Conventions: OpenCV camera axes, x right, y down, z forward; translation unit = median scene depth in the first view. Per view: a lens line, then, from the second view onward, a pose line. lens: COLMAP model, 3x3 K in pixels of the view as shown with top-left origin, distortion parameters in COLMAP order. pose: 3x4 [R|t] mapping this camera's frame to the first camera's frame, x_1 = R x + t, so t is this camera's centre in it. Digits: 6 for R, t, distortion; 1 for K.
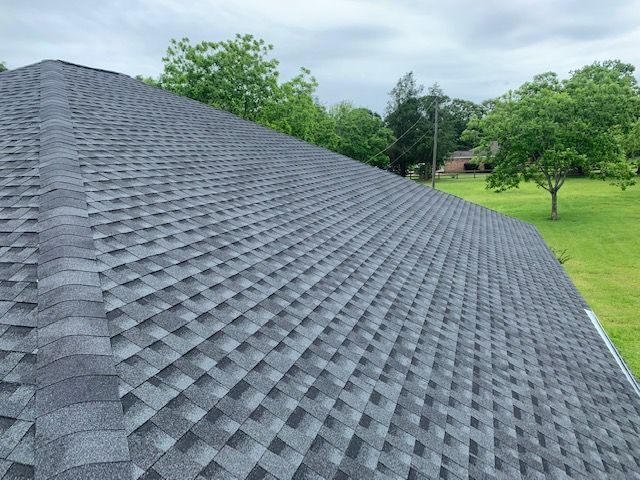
lens RADIAL K [[492.9, 0, 320.0], [0, 492.9, 240.0], [0, 0, 1]] dist [0.002605, 0.003387]
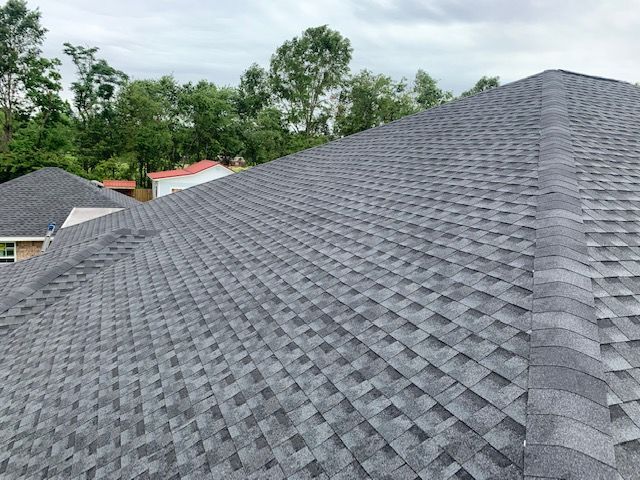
lens RADIAL K [[492.9, 0, 320.0], [0, 492.9, 240.0], [0, 0, 1]] dist [0.002605, 0.003387]
pose [[0.647125, 0.203641, -0.734683, -0.073906], [-0.214890, 0.973315, 0.080506, 0.024881], [0.731472, 0.105778, 0.673616, -0.089874]]
